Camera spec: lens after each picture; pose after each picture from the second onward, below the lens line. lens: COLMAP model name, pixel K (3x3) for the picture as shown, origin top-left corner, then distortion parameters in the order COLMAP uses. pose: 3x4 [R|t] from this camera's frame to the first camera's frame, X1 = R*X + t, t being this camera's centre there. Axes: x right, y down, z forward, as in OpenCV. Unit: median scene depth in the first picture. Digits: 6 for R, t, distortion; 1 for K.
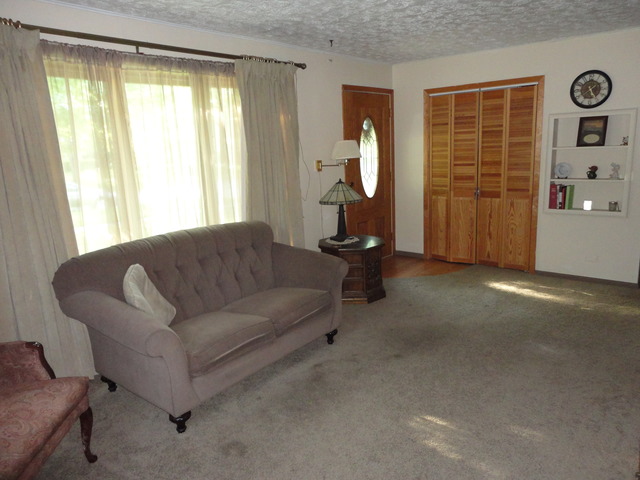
lens RADIAL K [[468.1, 0, 319.0], [0, 468.1, 239.4], [0, 0, 1]] dist [-0.001446, 0.005668]
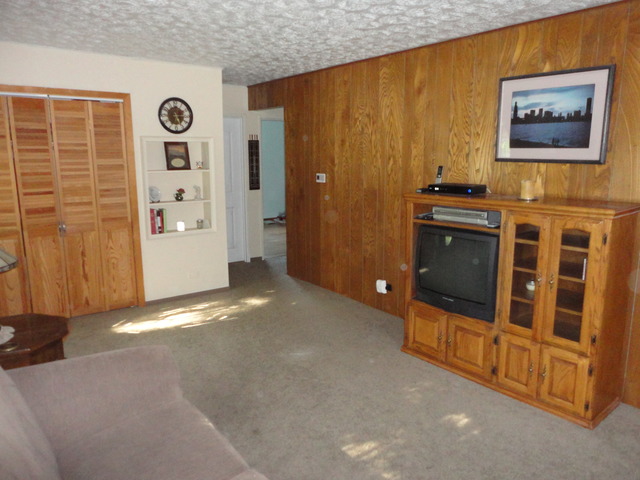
lens RADIAL K [[468.1, 0, 305.6], [0, 468.1, 241.2], [0, 0, 1]] dist [-0.001446, 0.005668]
pose [[0.230863, -0.135493, 0.963506, -0.361046], [0.188250, 0.977766, 0.092392, -0.082043], [-0.954601, 0.160051, 0.251237, 0.466958]]
